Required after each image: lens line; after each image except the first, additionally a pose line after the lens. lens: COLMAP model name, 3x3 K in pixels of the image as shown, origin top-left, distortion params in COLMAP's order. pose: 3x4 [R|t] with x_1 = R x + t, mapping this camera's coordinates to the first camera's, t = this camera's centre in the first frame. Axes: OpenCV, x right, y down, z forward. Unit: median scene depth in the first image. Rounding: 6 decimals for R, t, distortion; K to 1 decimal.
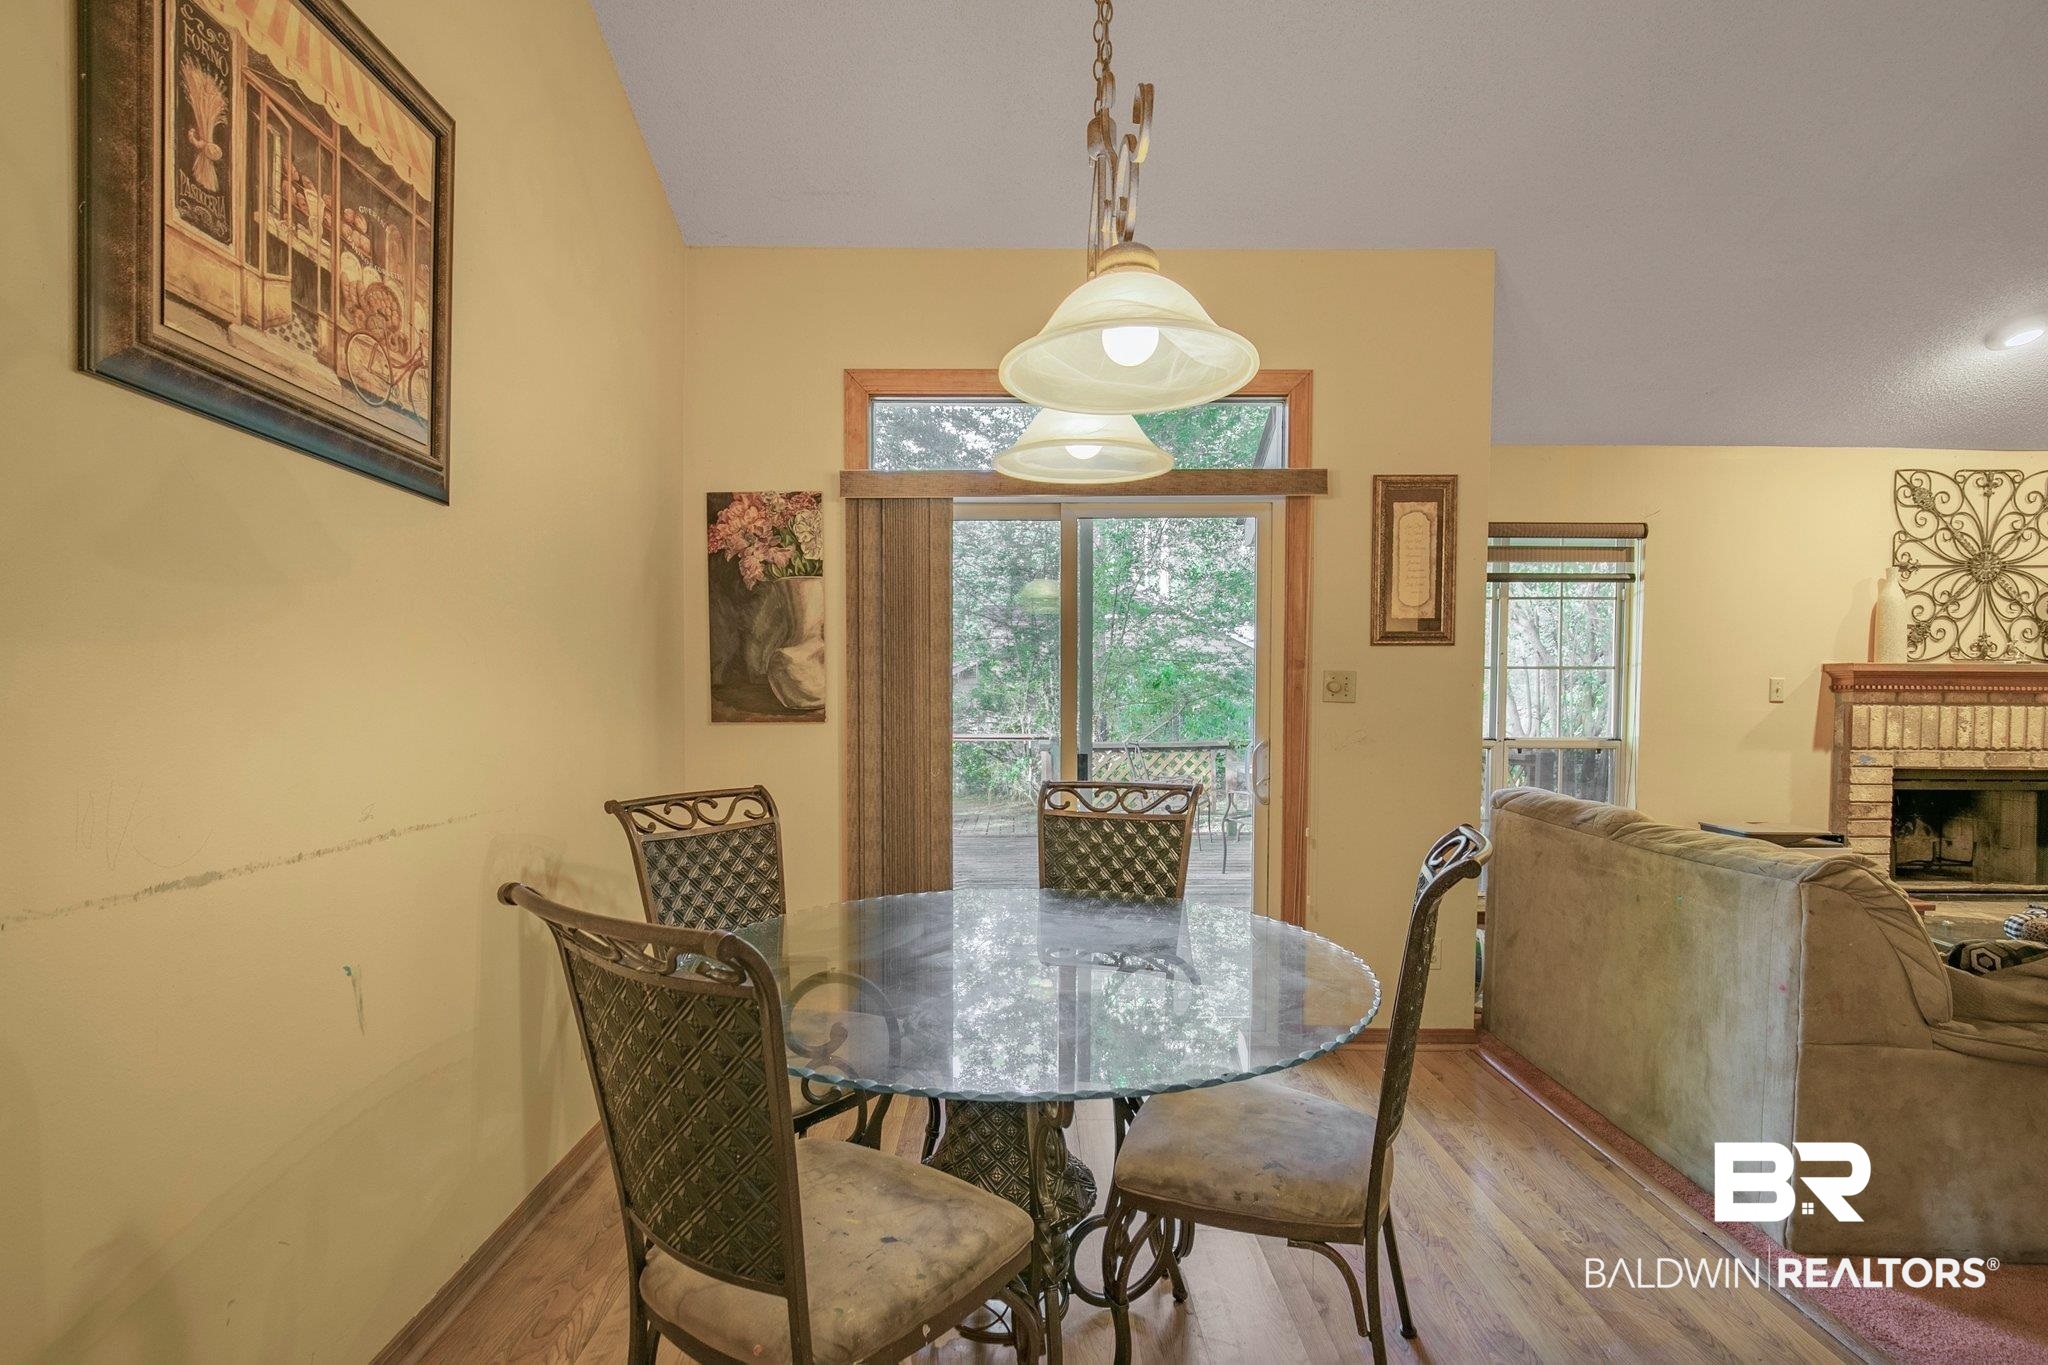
lens RADIAL K [[942.7, 0, 1023.0], [0, 942.7, 700.9], [0, 0, 1]] dist [0.002563, 0.000331]
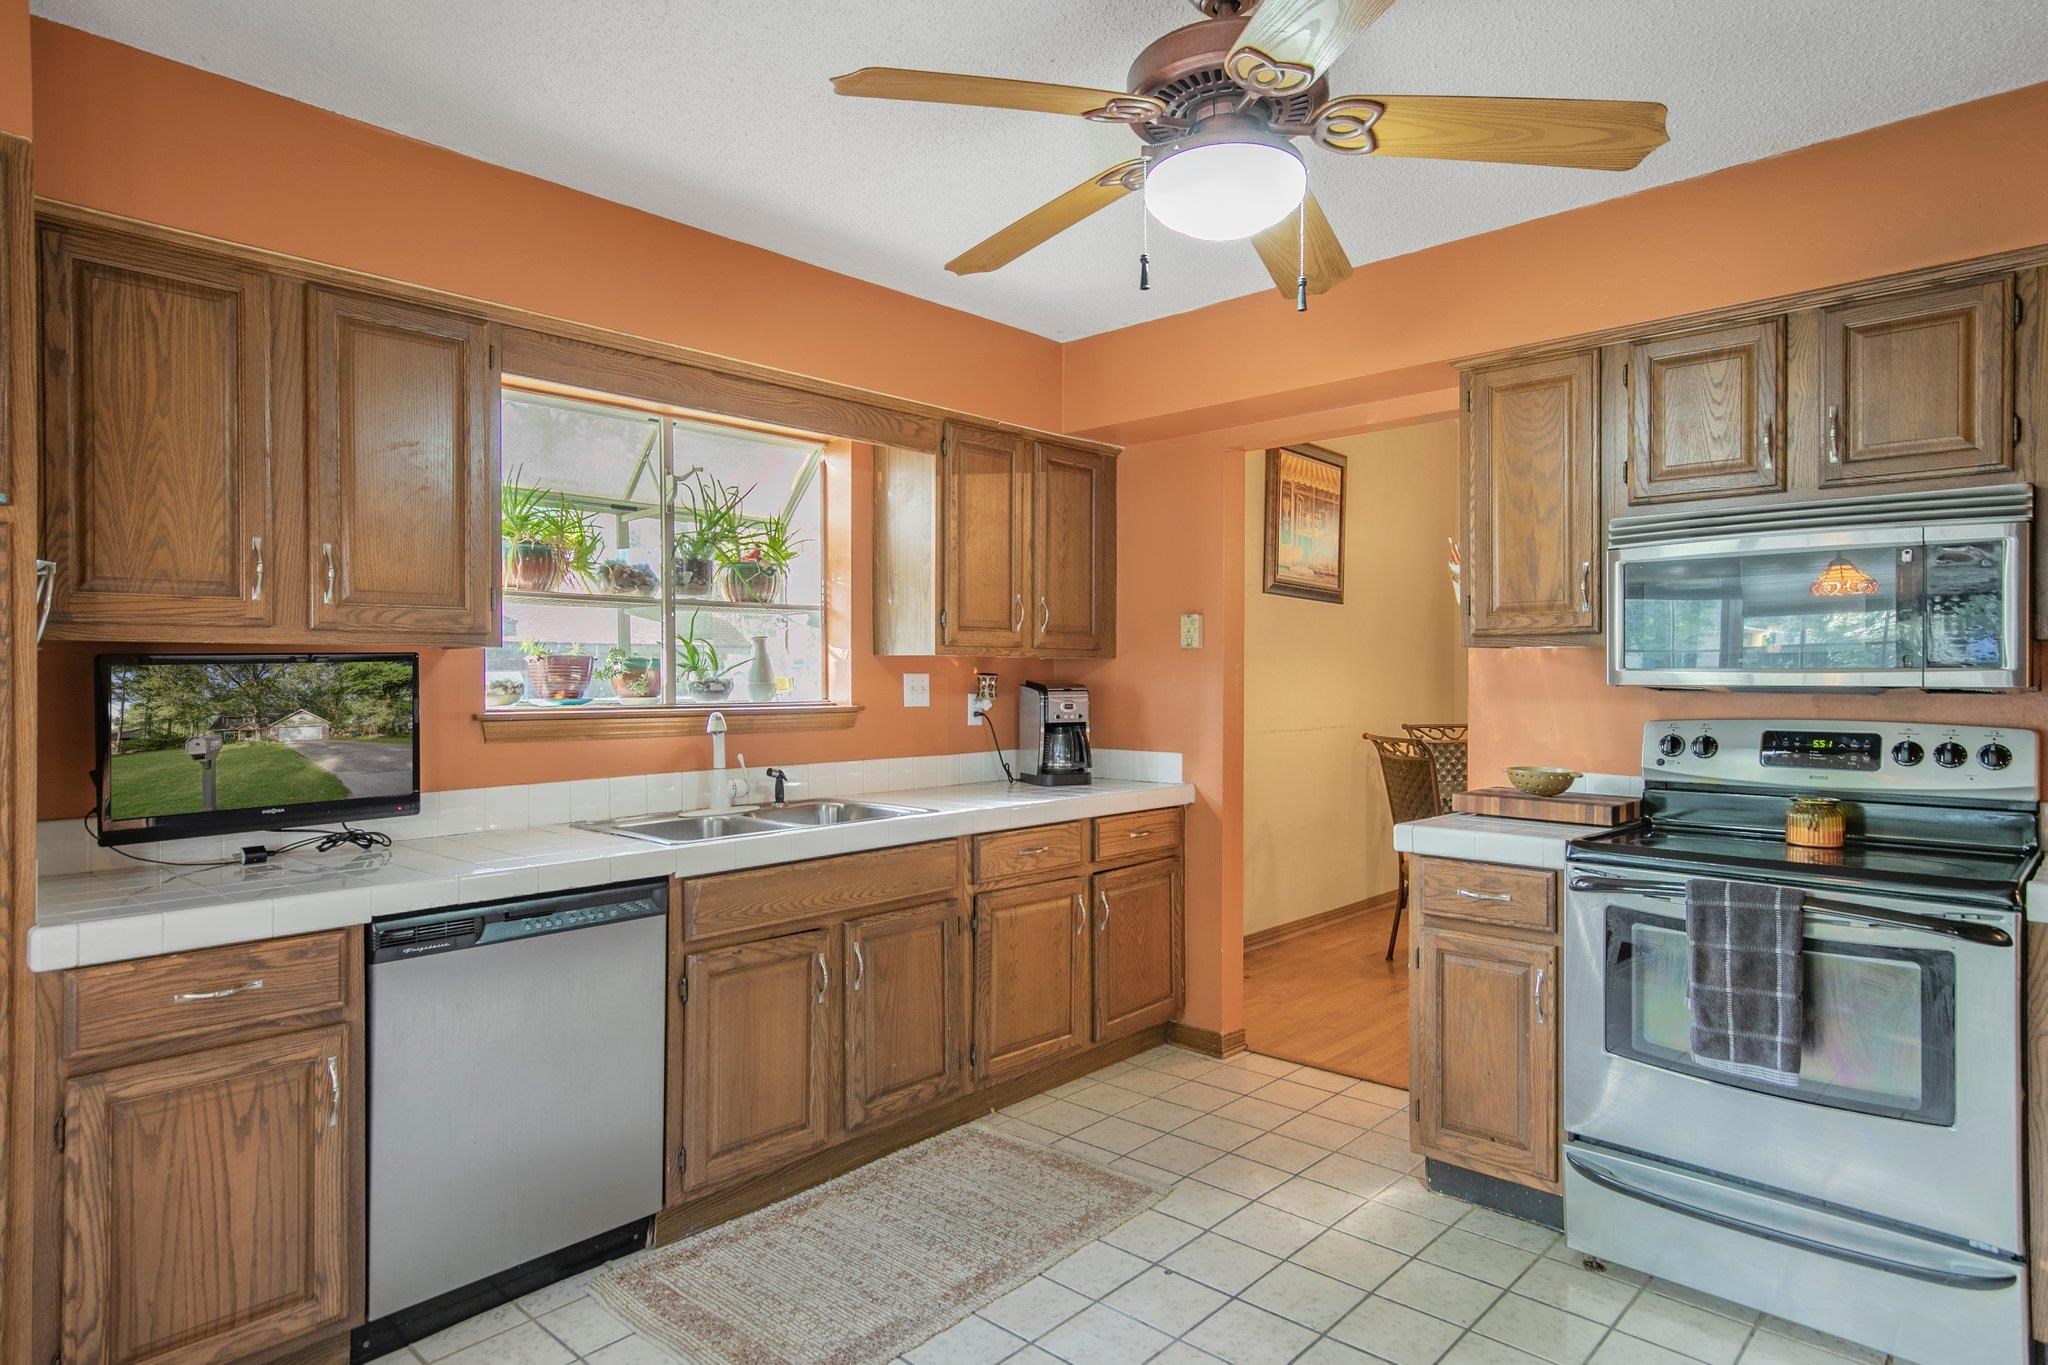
lens RADIAL K [[1173.3, 0, 1026.9], [0, 1173.3, 681.1], [0, 0, 1]] dist [0.001980, 0.000203]
pose [[0.718702, 0.005726, -0.695294, 1.257937], [-0.006490, 0.999978, 0.001527, 0.006130], [0.695288, 0.003415, 0.718724, -2.394010]]
